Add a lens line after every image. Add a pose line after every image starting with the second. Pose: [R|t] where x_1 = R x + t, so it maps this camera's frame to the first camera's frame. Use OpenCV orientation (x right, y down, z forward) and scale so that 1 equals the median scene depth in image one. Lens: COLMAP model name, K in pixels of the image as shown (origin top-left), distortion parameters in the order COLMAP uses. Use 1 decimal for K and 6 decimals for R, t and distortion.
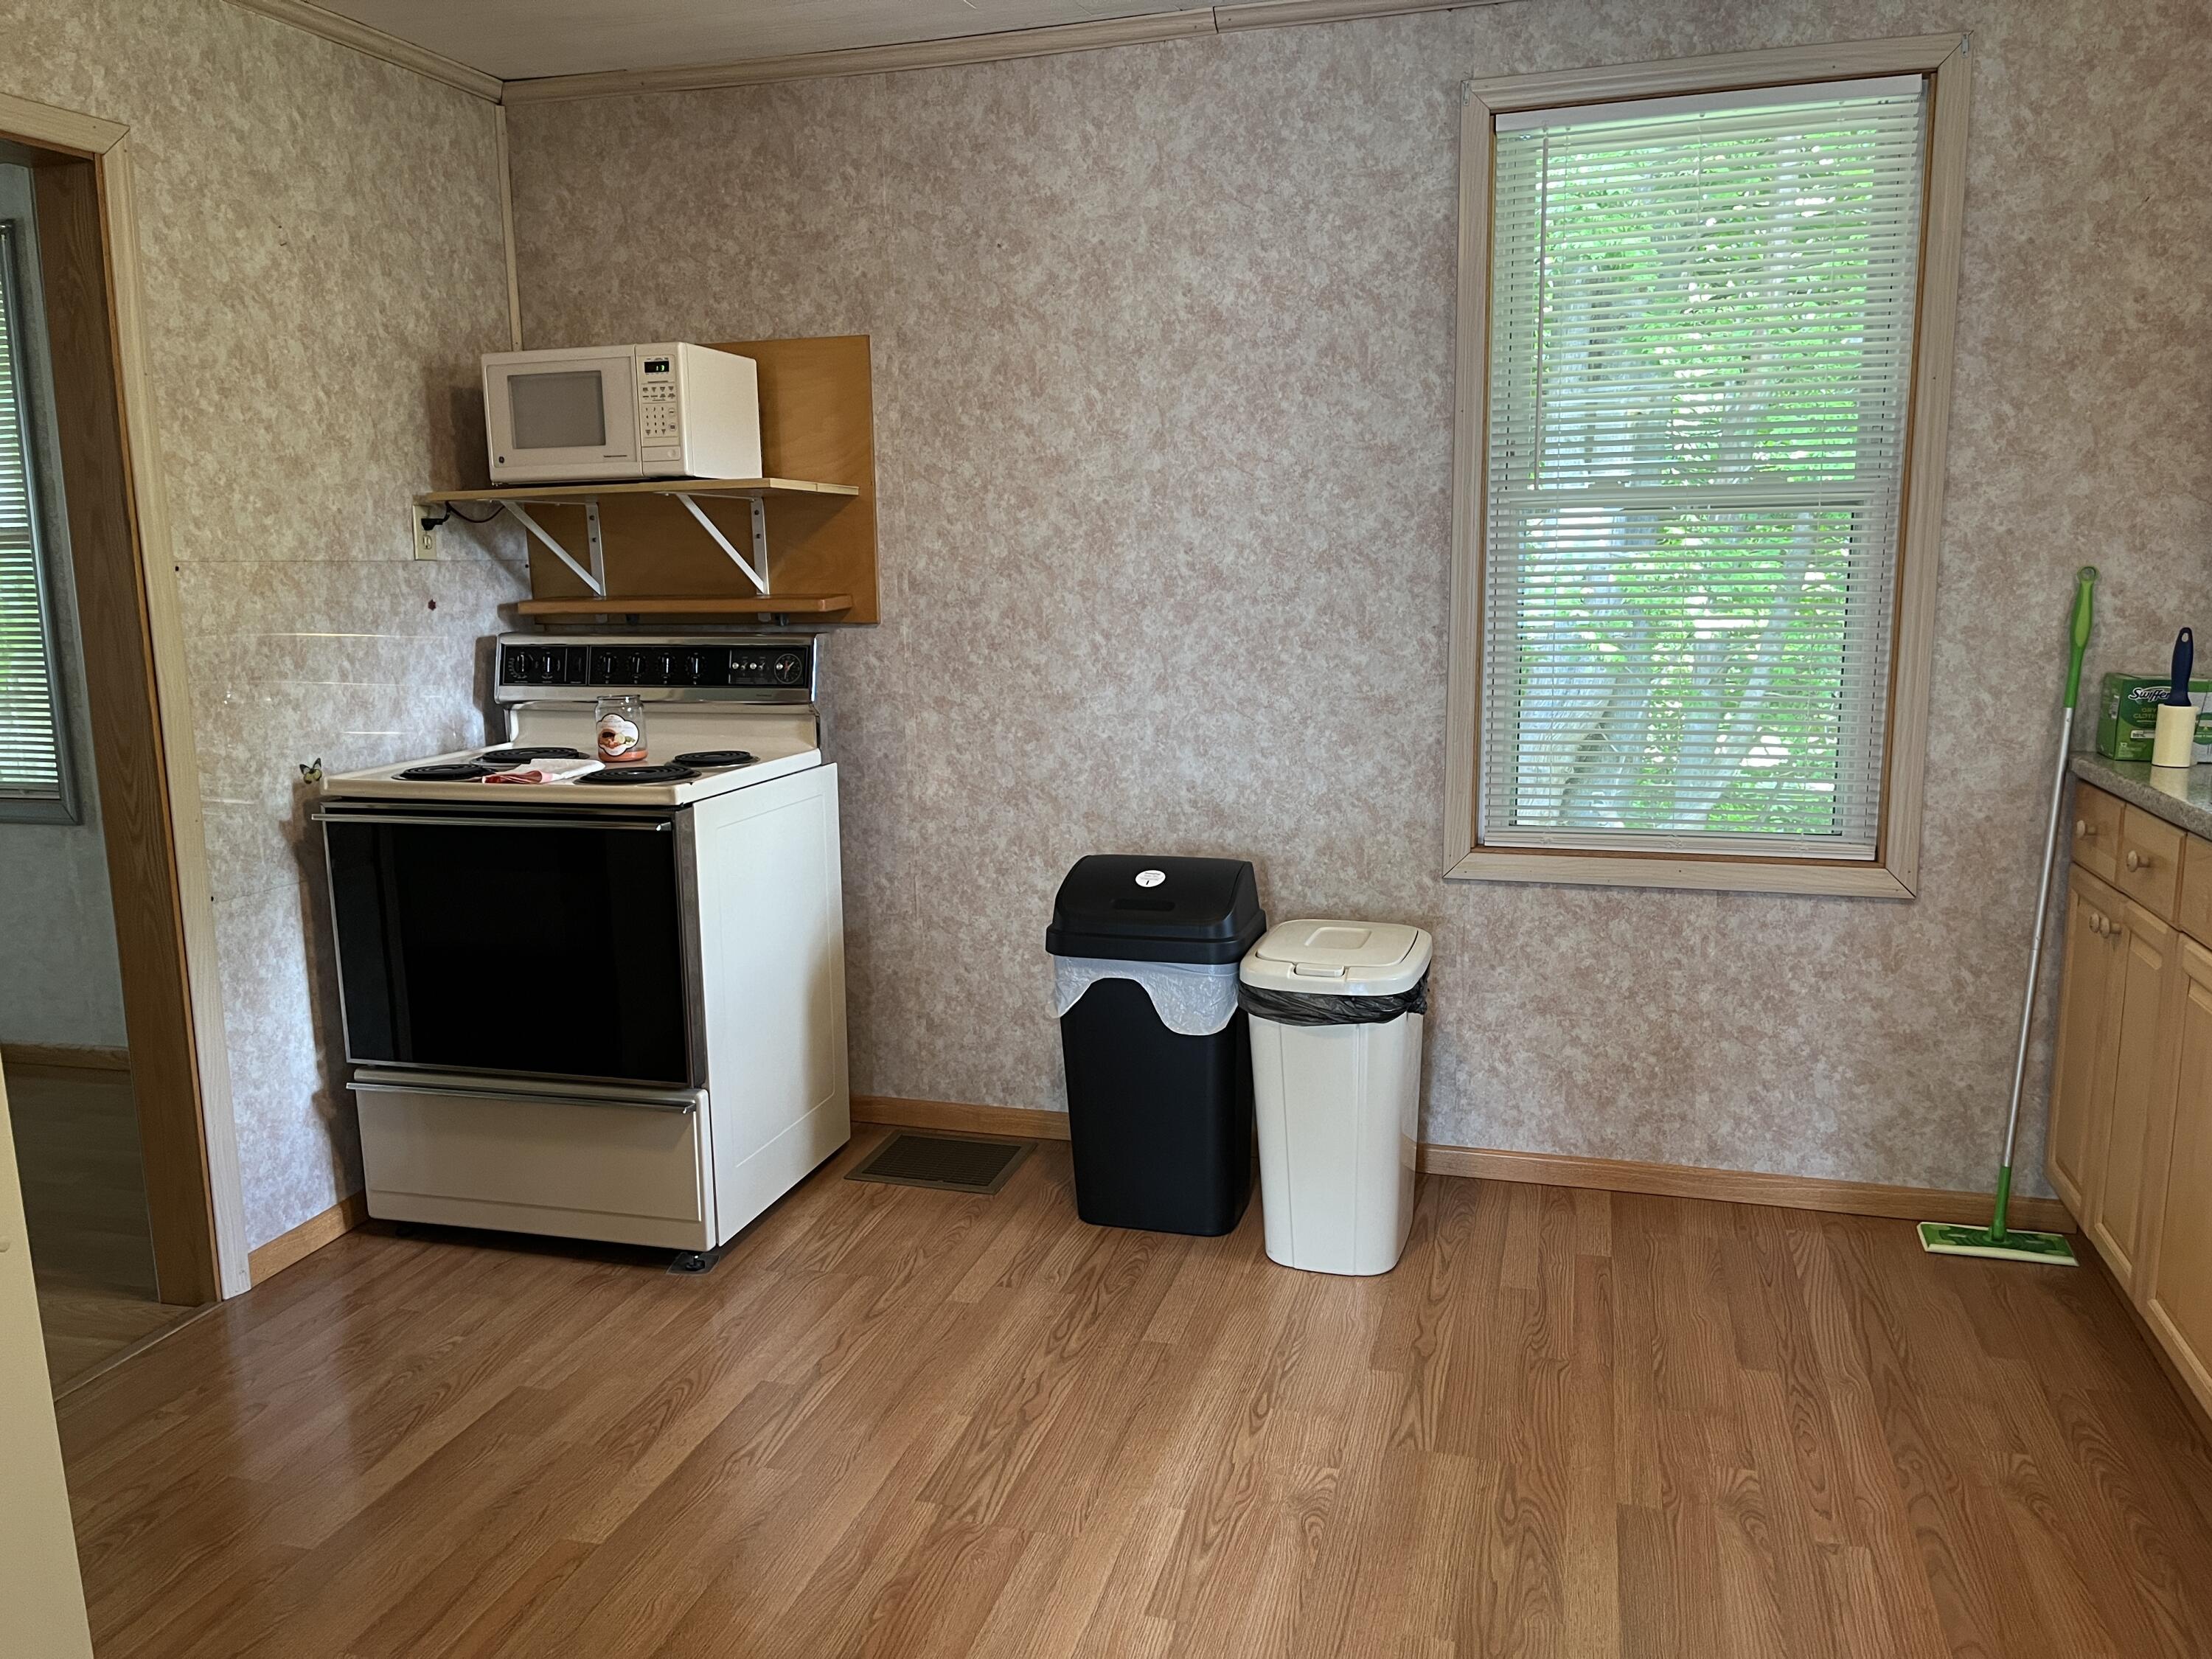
lens RADIAL K [[1690.8, 0, 1105.0], [0, 1690.8, 841.7], [0, 0, 1]] dist [0.043902, -0.017722]
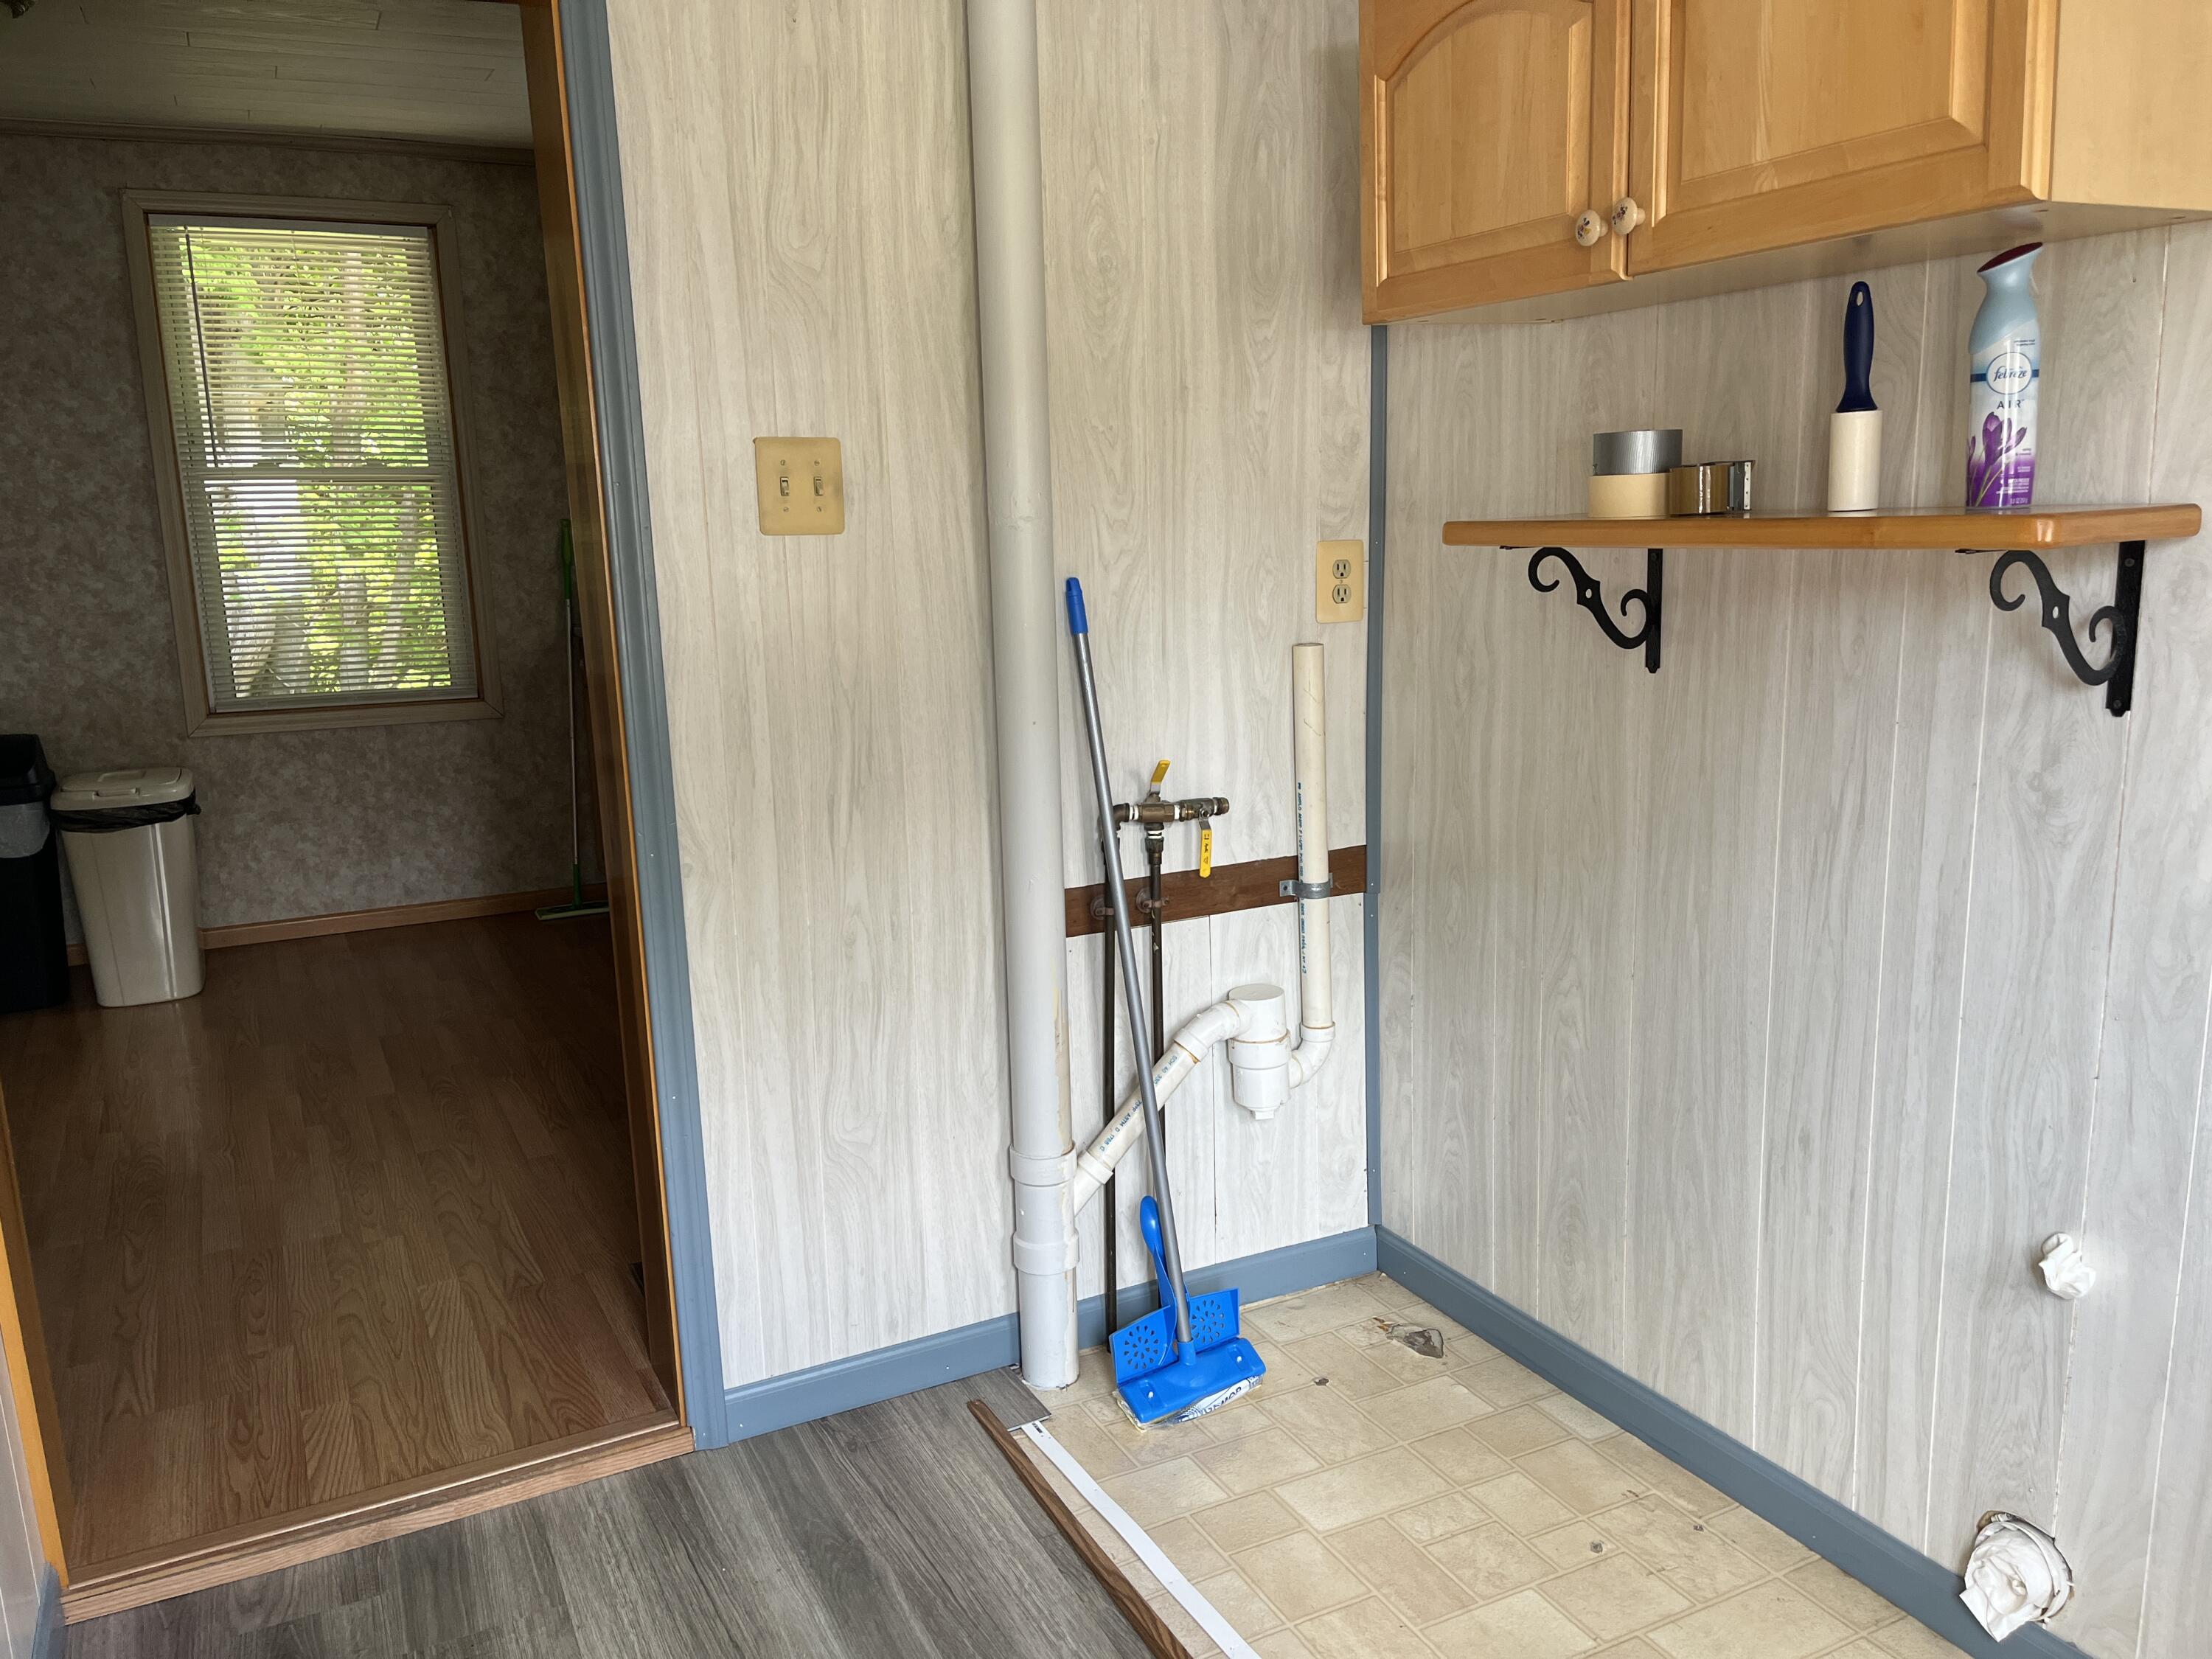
lens RADIAL K [[1690.8, 0, 1111.1], [0, 1690.8, 834.1], [0, 0, 1]] dist [0.043902, -0.017722]
pose [[0.705740, -0.131596, 0.696142, -0.269635], [0.135772, 0.989507, 0.049408, 0.137678], [-0.695340, 0.059647, 0.716202, -0.576397]]
